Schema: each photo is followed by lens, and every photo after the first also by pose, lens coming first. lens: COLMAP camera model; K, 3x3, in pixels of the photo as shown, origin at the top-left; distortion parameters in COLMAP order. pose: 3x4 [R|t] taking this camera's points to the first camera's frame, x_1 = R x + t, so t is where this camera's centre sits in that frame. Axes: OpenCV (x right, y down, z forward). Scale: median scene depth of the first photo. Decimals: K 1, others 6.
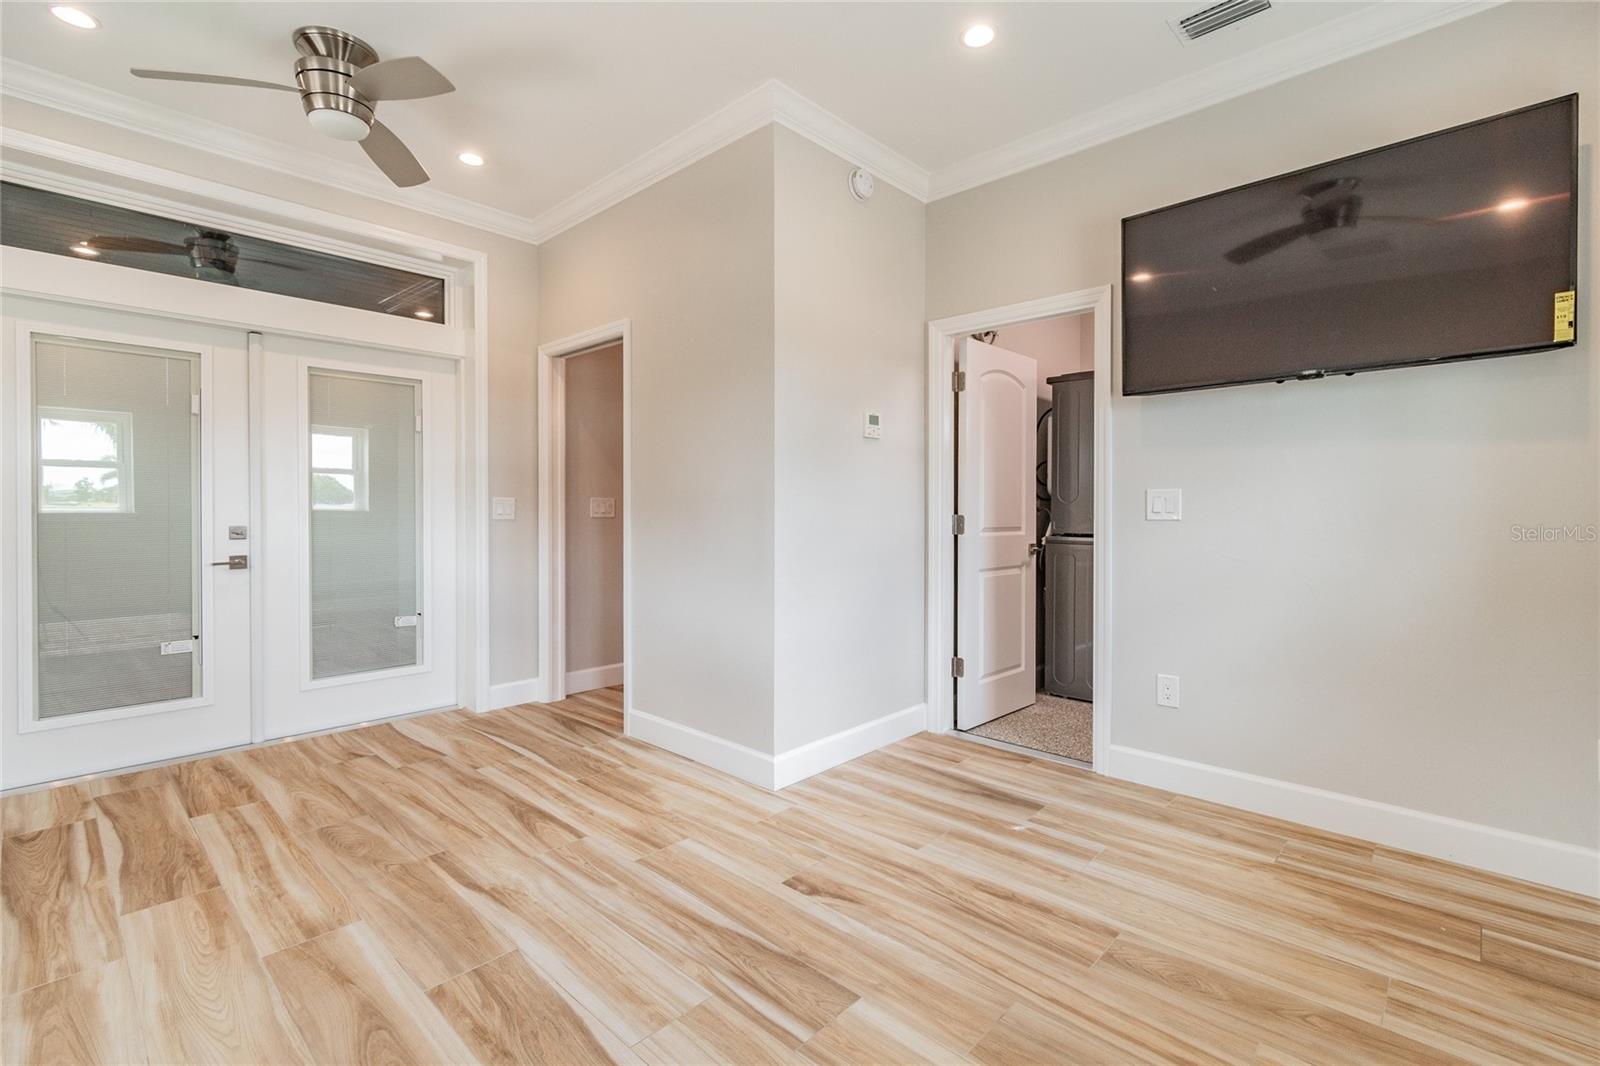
lens RADIAL K [[718.9, 0, 792.0], [0, 718.9, 549.8], [0, 0, 1]] dist [0.006537, -0.001929]
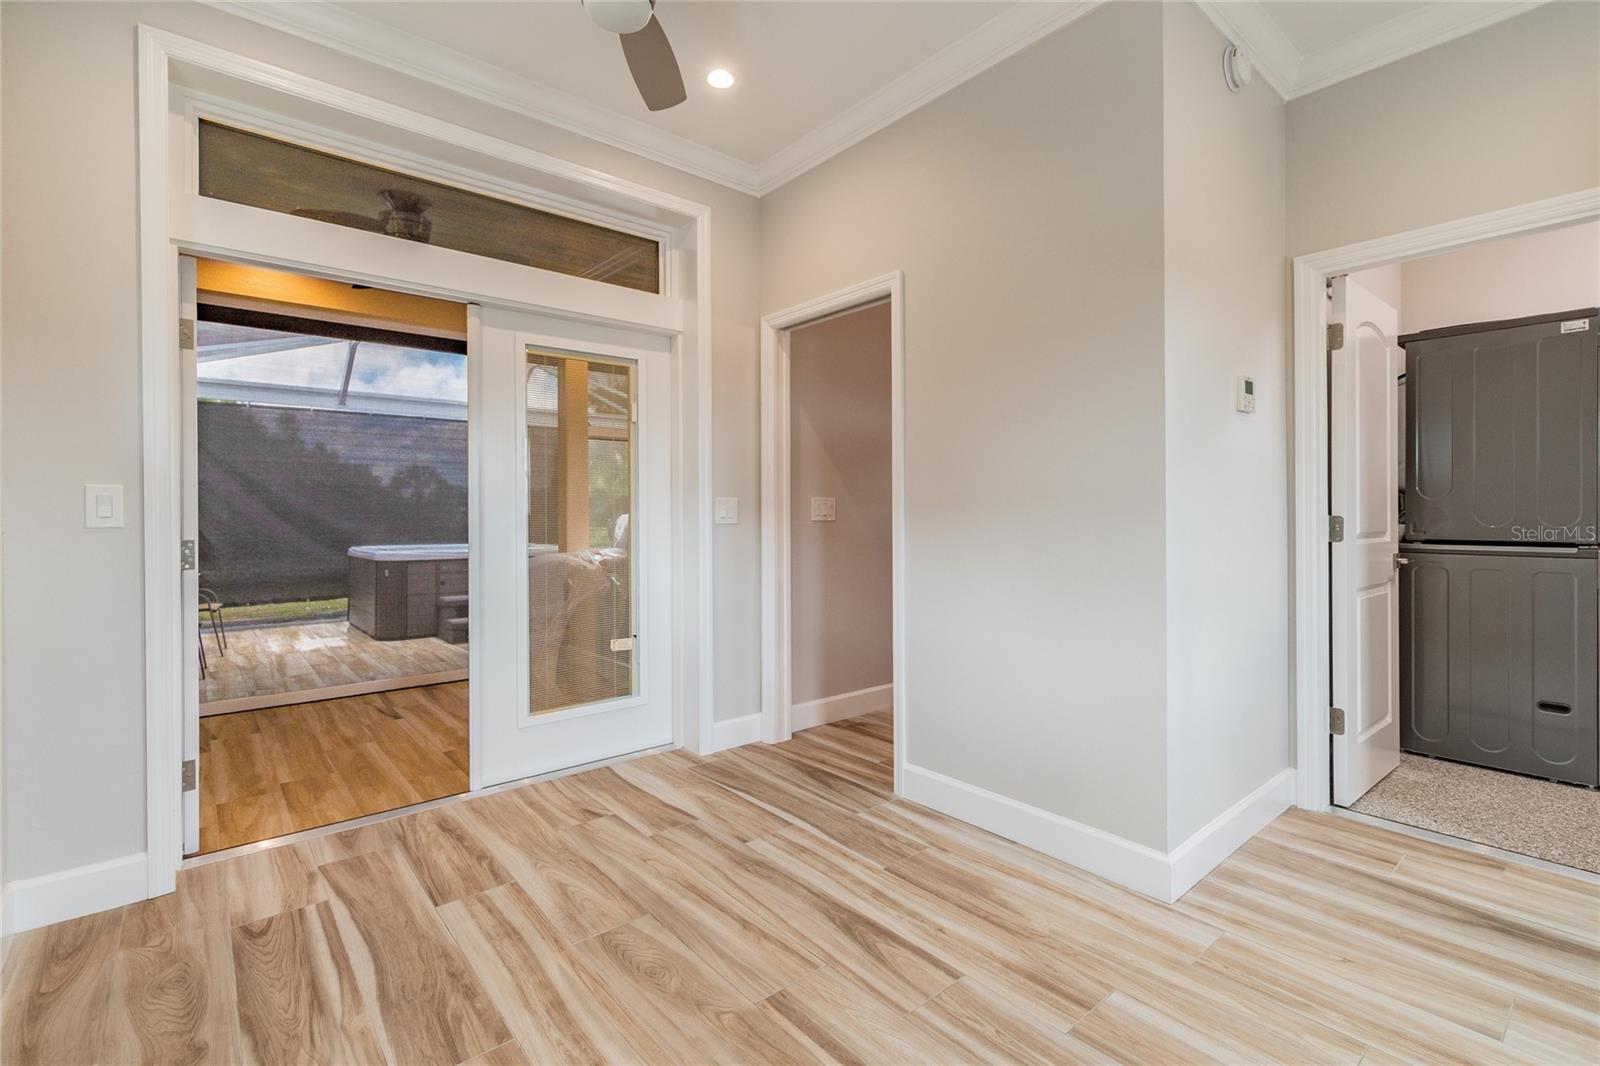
lens RADIAL K [[718.9, 0, 771.8], [0, 718.9, 559.2], [0, 0, 1]] dist [0.006537, -0.001929]
pose [[0.991299, 0.003311, -0.131590, -0.308896], [-0.002262, 0.999964, 0.008120, -0.011510], [0.131612, -0.007752, 0.991271, 0.228296]]
